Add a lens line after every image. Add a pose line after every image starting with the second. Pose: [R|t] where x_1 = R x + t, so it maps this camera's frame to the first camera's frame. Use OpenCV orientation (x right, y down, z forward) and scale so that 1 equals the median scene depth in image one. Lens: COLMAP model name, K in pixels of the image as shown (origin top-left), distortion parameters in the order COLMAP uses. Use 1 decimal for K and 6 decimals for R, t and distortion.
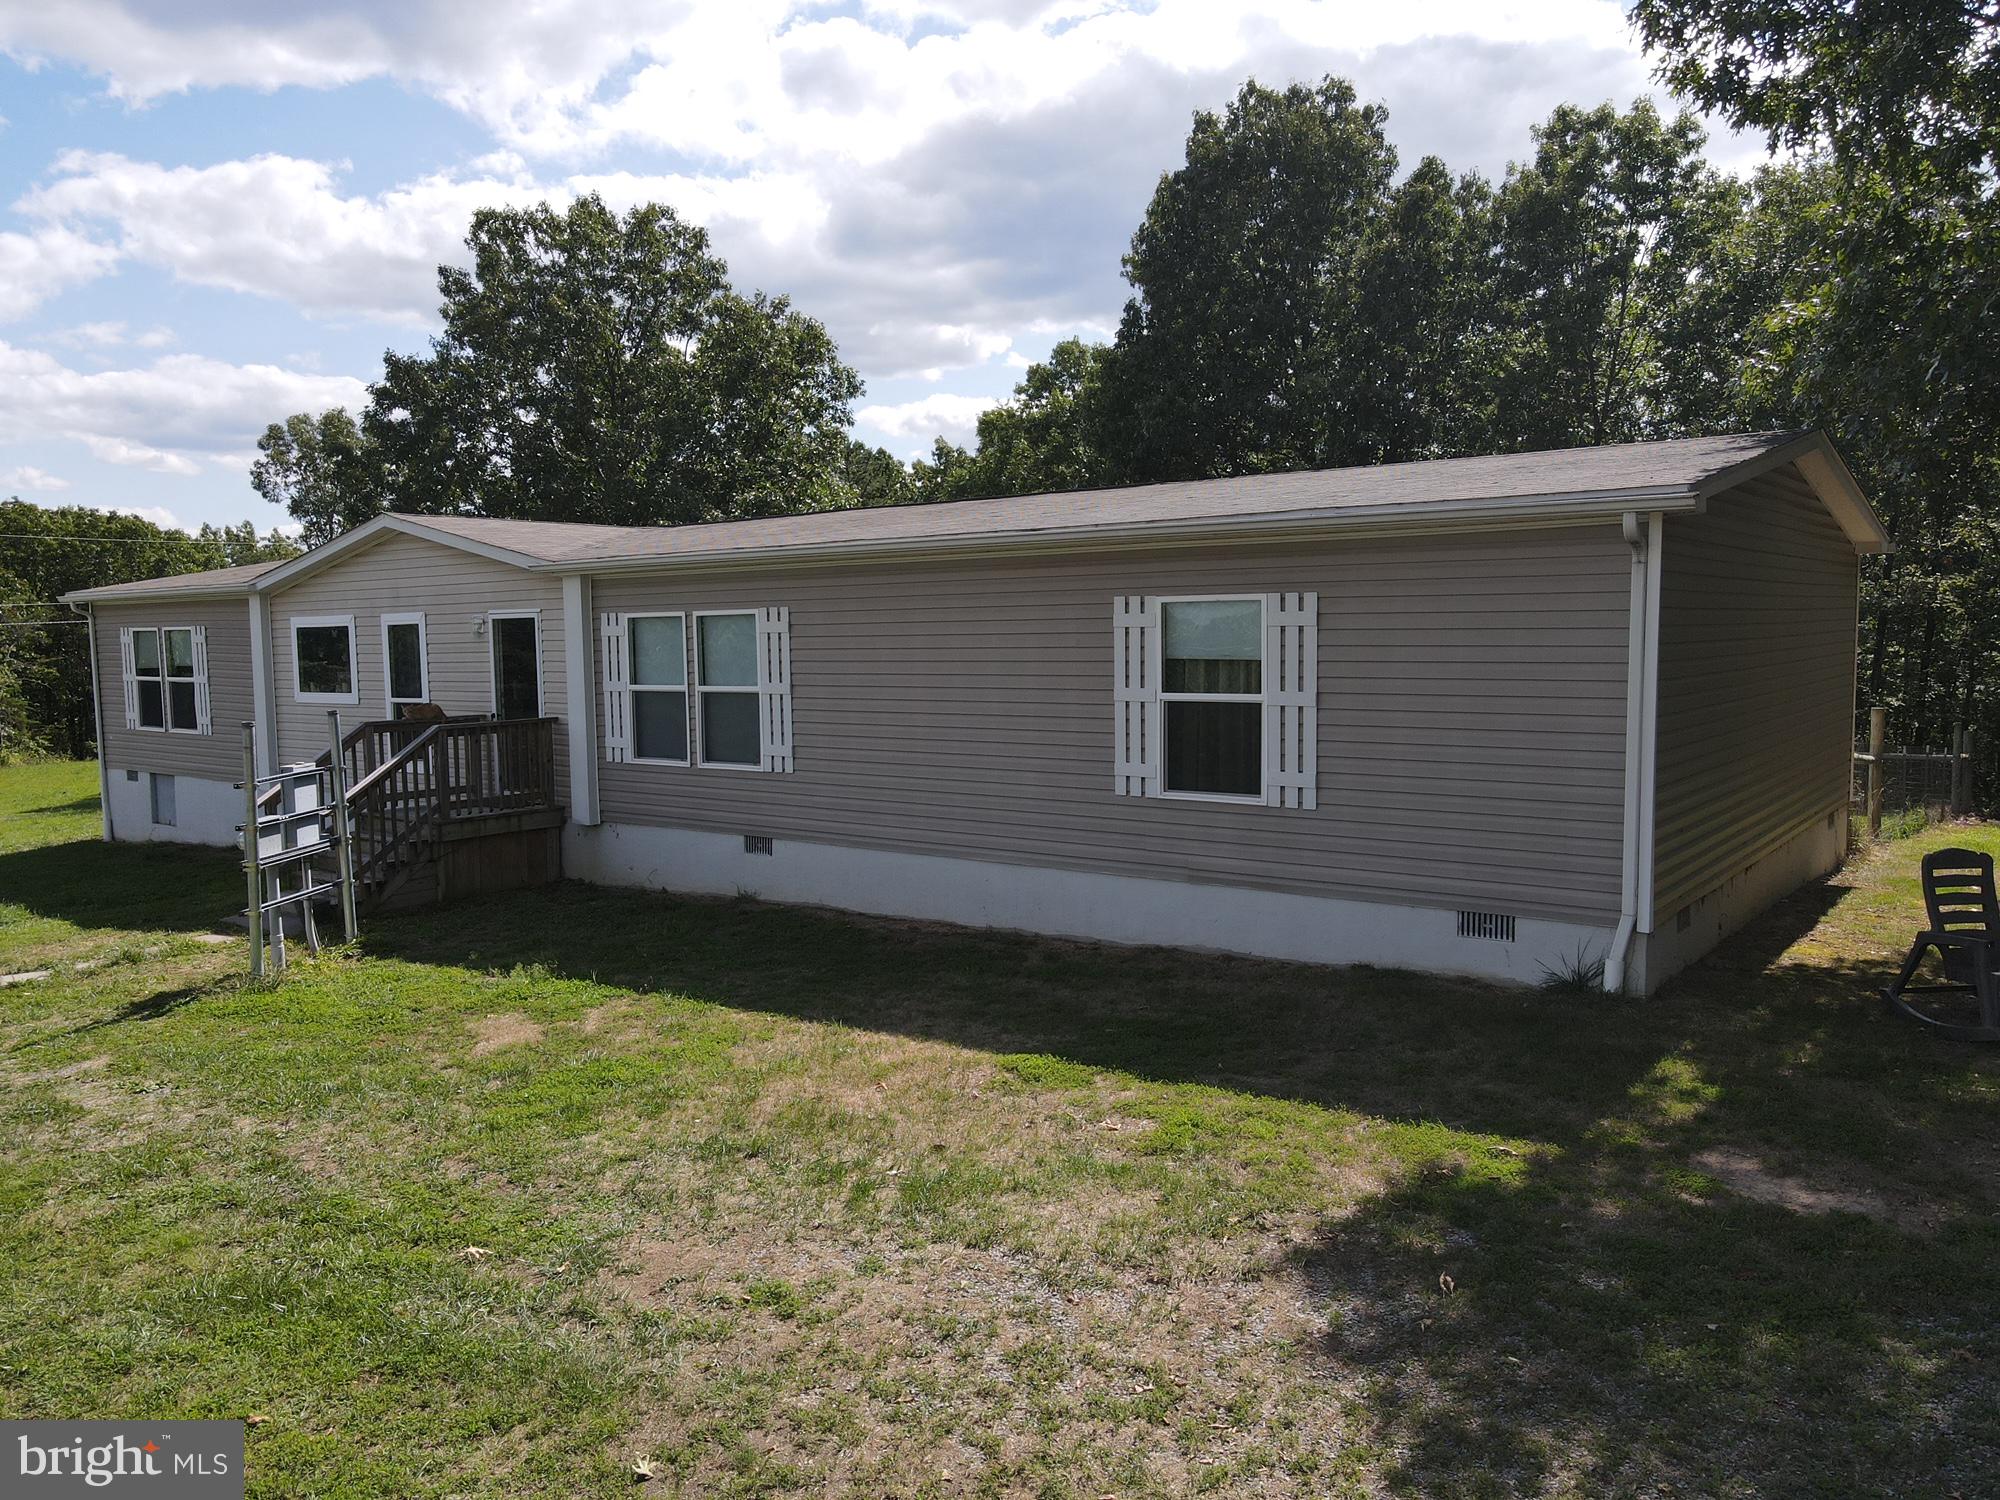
lens RADIAL K [[1474.1, 0, 1004.5], [0, 1474.1, 743.4], [0, 0, 1]] dist [0.004520, 0.013414]
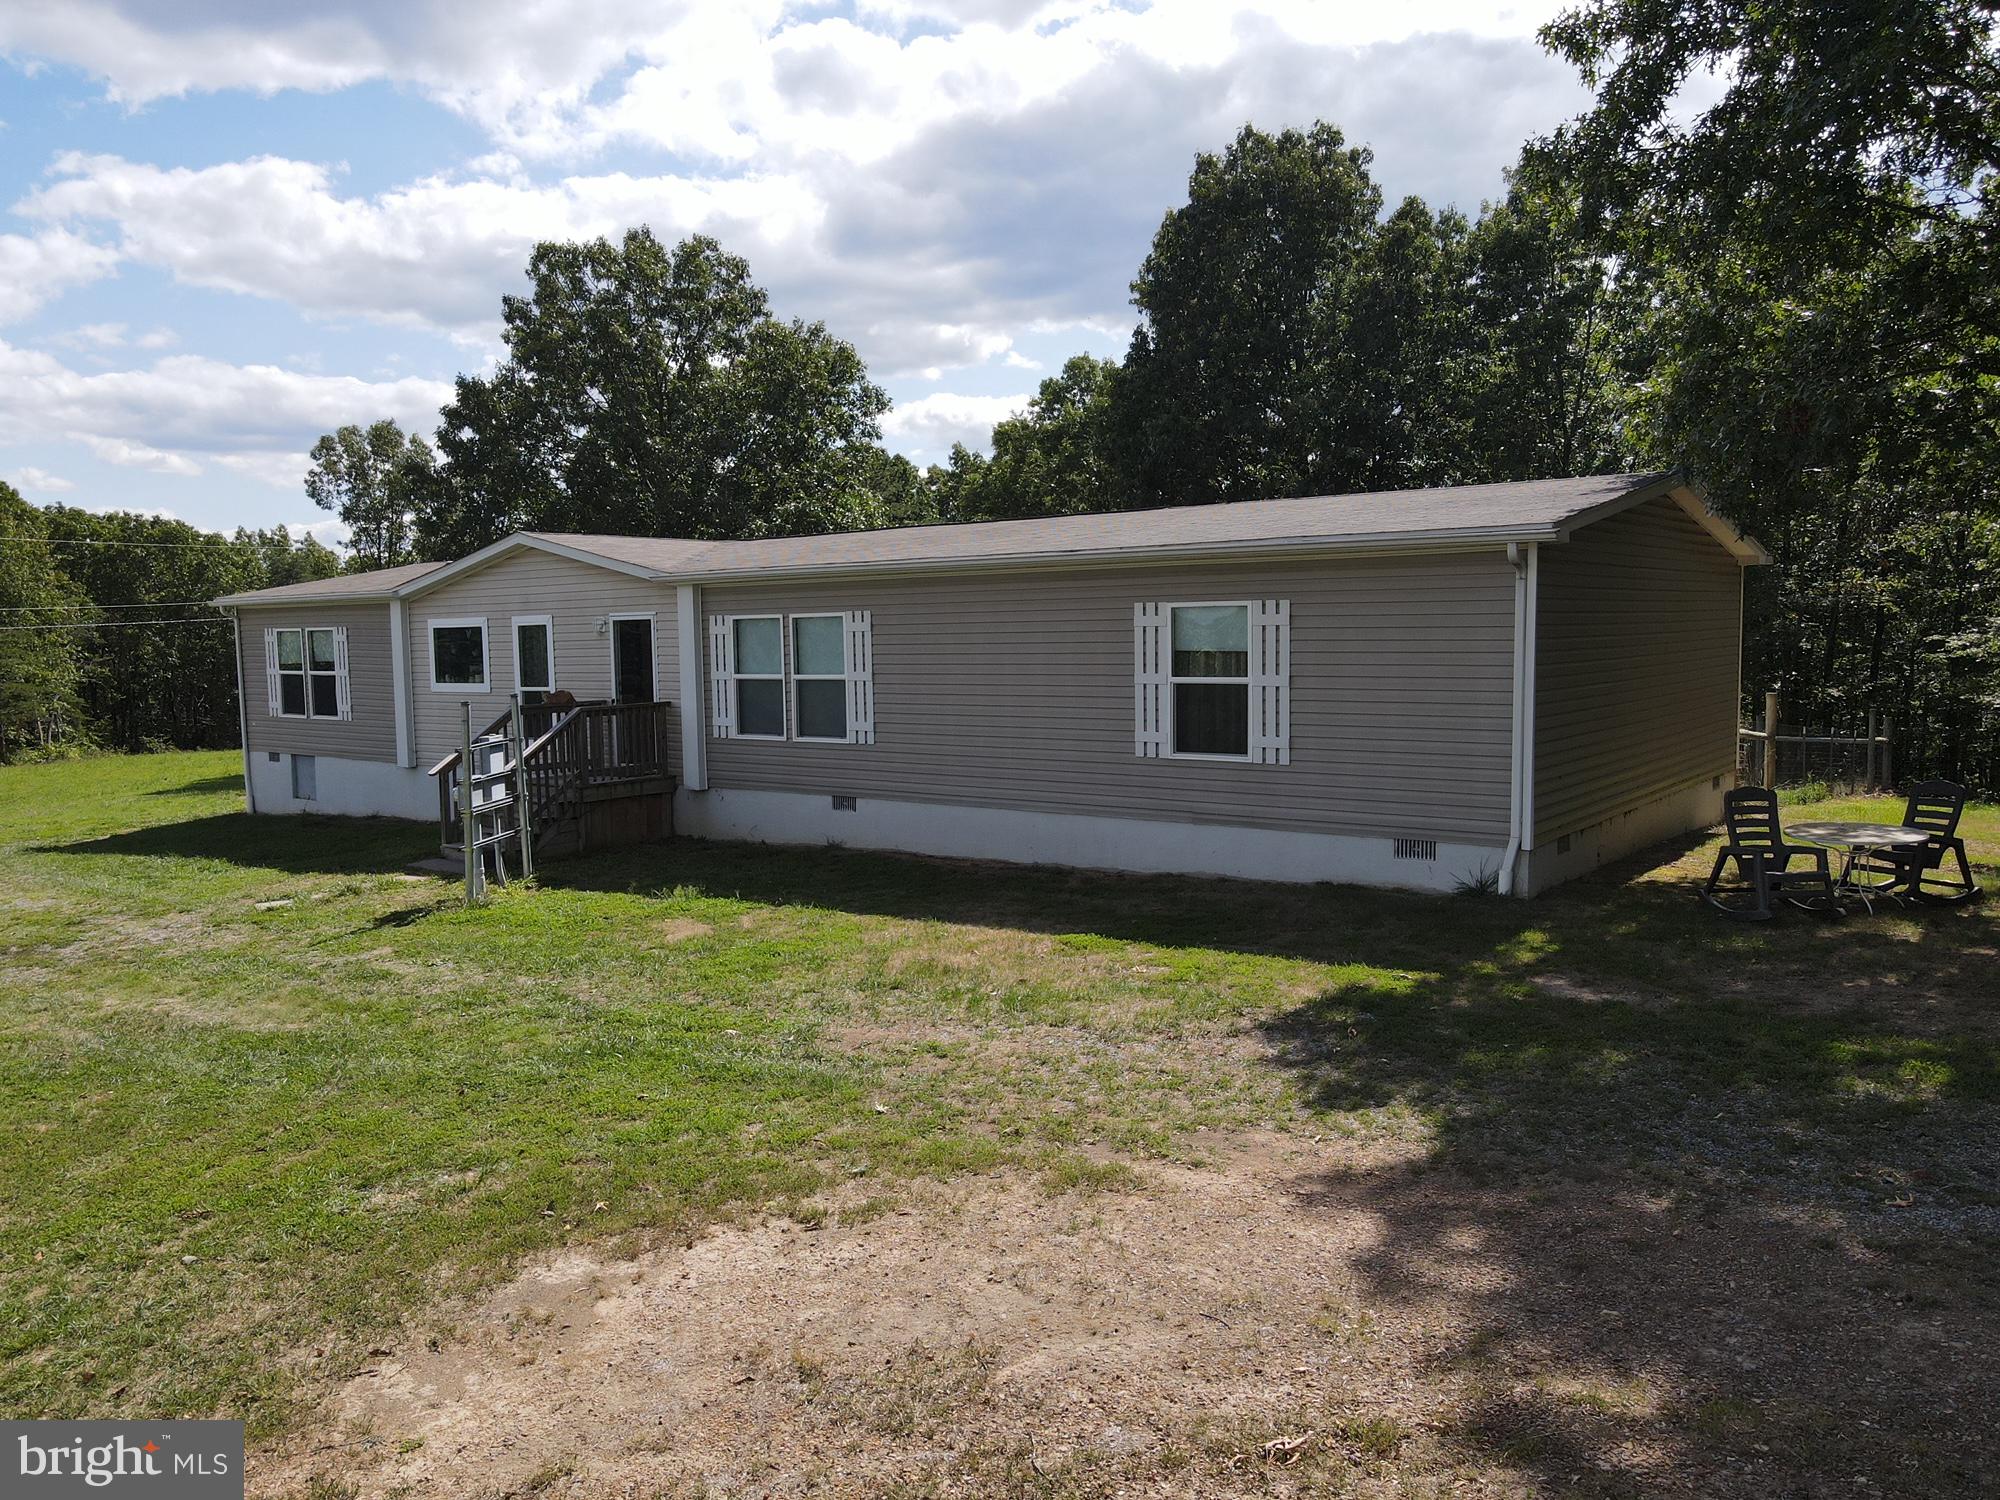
lens RADIAL K [[1474.1, 0, 1000.5], [0, 1474.1, 748.9], [0, 0, 1]] dist [0.004520, 0.013414]
pose [[0.999993, -0.001485, -0.003555, -0.031796], [0.001500, 0.999990, 0.004171, 0.018894], [0.003548, -0.004176, 0.999985, -0.241776]]
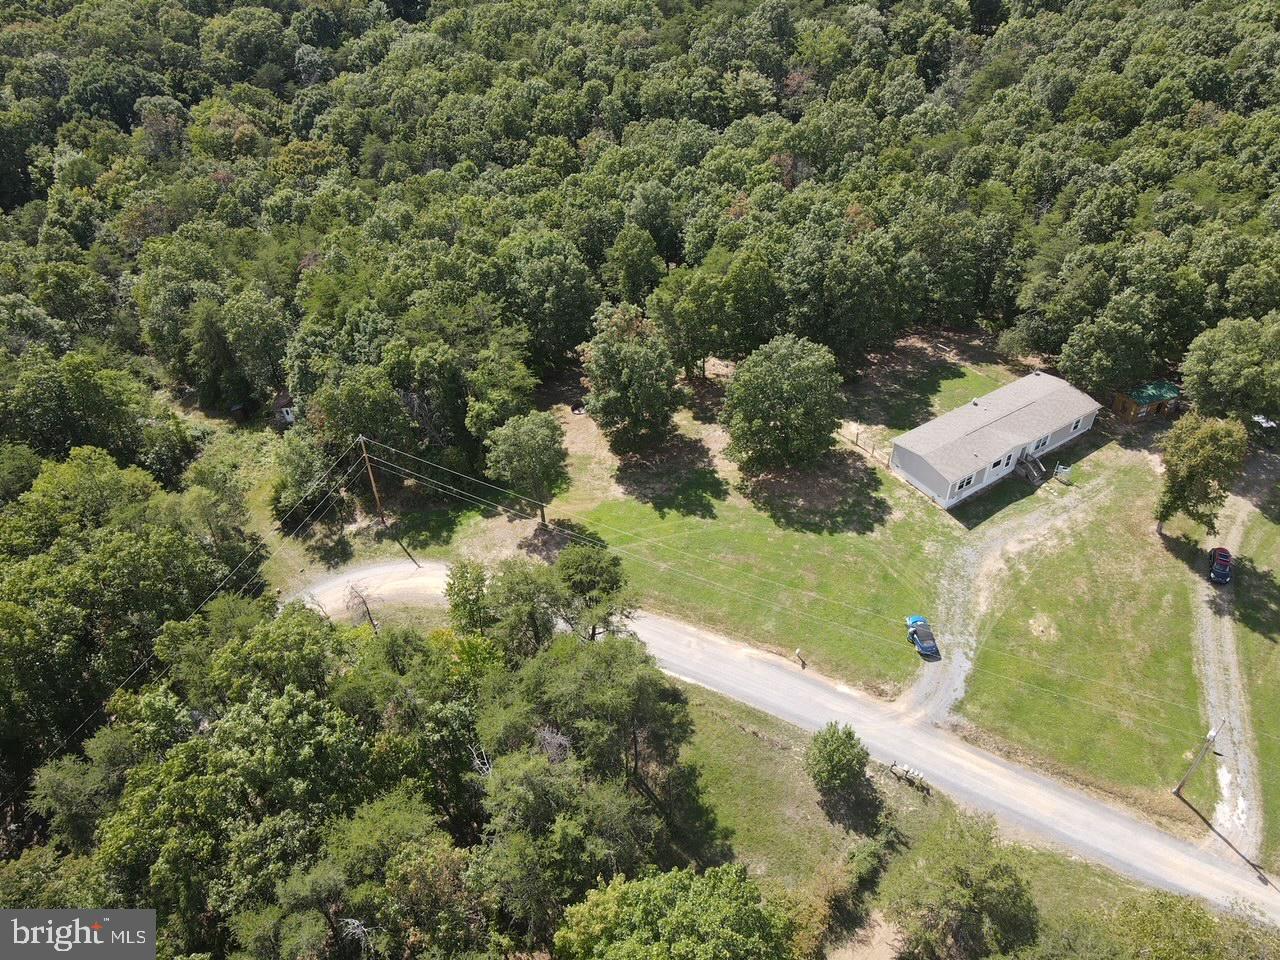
lens RADIAL K [[943.4, 0, 641.8], [0, 943.4, 481.3], [0, 0, 1]] dist [0.004520, 0.013414]
pose [[0.333767, -0.591872, 0.733680, -6.802457], [0.097761, 0.795849, 0.597551, -4.478590], [-0.937573, -0.127718, 0.323490, 1.544111]]
